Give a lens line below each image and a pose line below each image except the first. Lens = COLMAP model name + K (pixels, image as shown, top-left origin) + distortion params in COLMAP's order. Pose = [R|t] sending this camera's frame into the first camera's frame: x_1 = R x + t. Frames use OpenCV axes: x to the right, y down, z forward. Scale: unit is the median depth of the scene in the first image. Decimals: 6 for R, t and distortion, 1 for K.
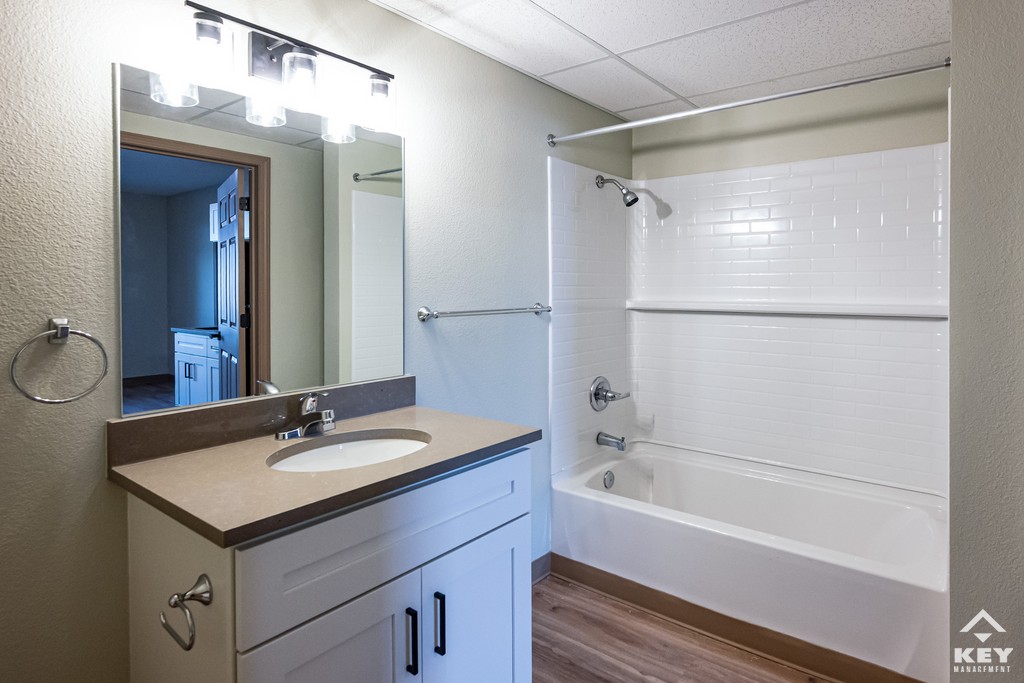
lens RADIAL K [[555.3, 0, 512.7], [0, 555.3, 295.1], [0, 0, 1]] dist [-0.002631, -0.000742]
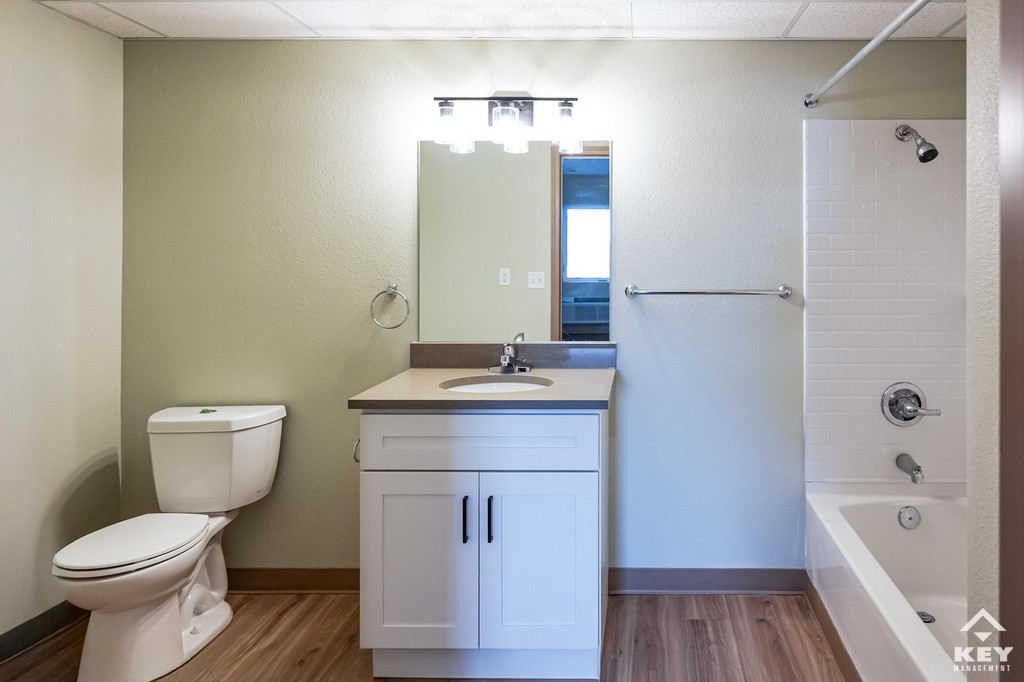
lens RADIAL K [[516.4, 0, 512.3], [0, 516.4, 262.1], [0, 0, 1]] dist [0.002645, 0.000493]
pose [[0.607067, -0.000639, -0.794650, 0.509198], [-0.008558, 0.999936, -0.007342, -0.014888], [0.794605, 0.011258, 0.607023, 0.152779]]
